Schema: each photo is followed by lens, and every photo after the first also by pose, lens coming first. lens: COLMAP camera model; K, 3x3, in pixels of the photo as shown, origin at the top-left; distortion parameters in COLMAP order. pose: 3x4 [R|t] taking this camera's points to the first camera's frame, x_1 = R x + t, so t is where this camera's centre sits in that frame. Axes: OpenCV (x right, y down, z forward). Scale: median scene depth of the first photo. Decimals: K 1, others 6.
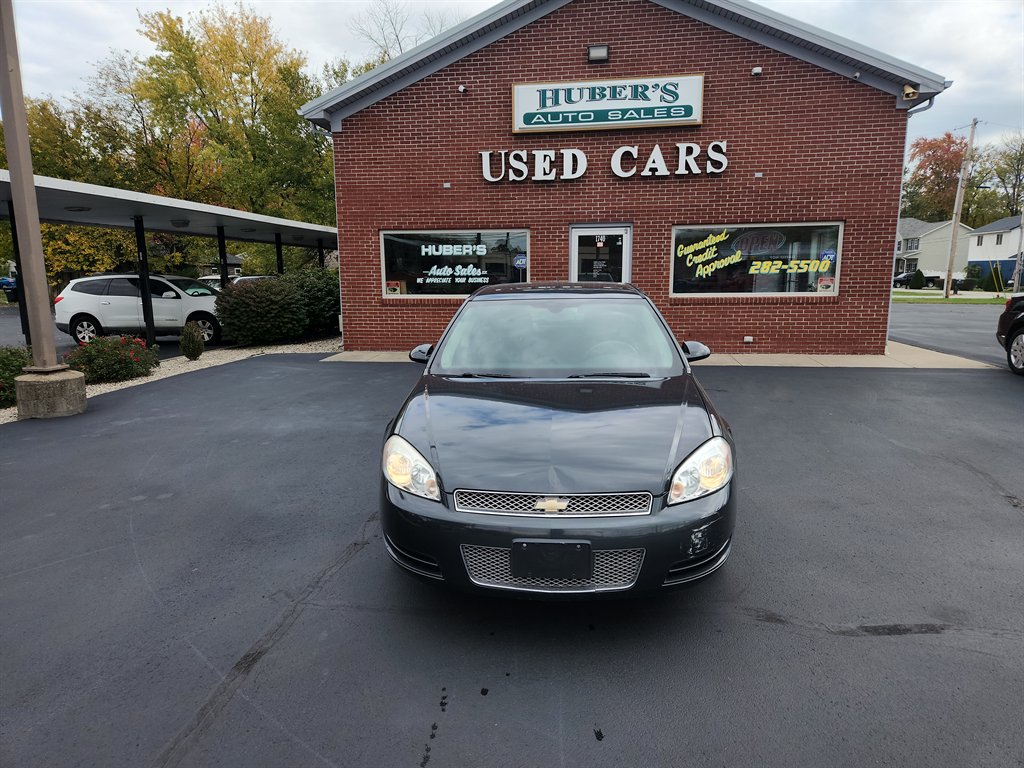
lens RADIAL K [[648.8, 0, 512.0], [0, 648.8, 384.0], [0, 0, 1]] dist [0.099780, -0.092293]
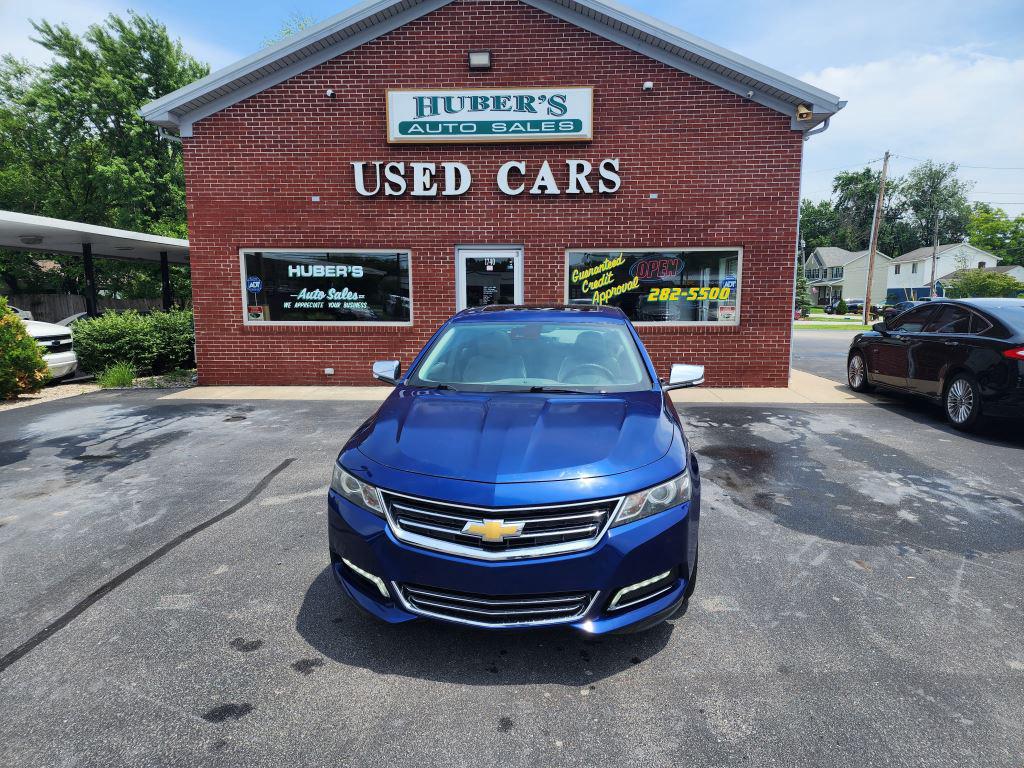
lens RADIAL K [[660.2, 0, 516.5], [0, 660.2, 390.1], [0, 0, 1]] dist [0.066508, -0.058433]
pose [[0.995998, -0.006684, 0.089122, 0.092314], [0.009209, 0.999567, -0.027946, -0.017393], [-0.088897, 0.028655, 0.995629, 0.086612]]
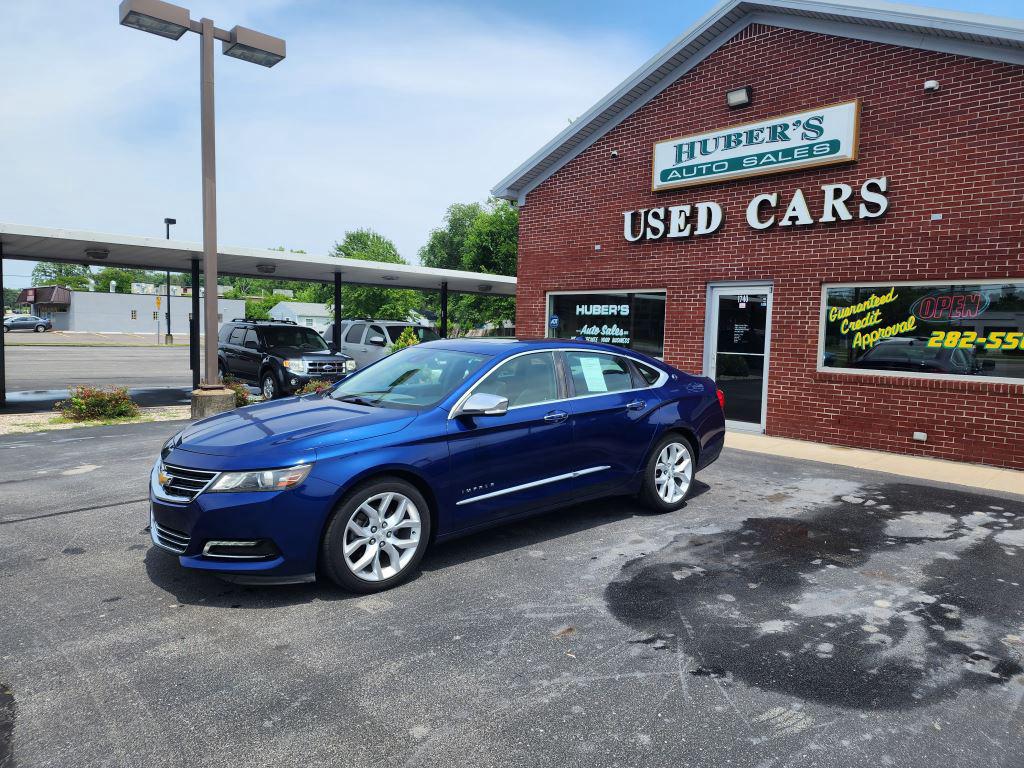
lens RADIAL K [[665.2, 0, 533.2], [0, 665.2, 380.4], [0, 0, 1]] dist [0.058090, -0.057855]
pose [[0.800579, 0.075626, -0.594436, 0.463762], [-0.133873, 0.989504, -0.054411, -0.031732], [0.584082, 0.123139, 0.802300, 0.146144]]
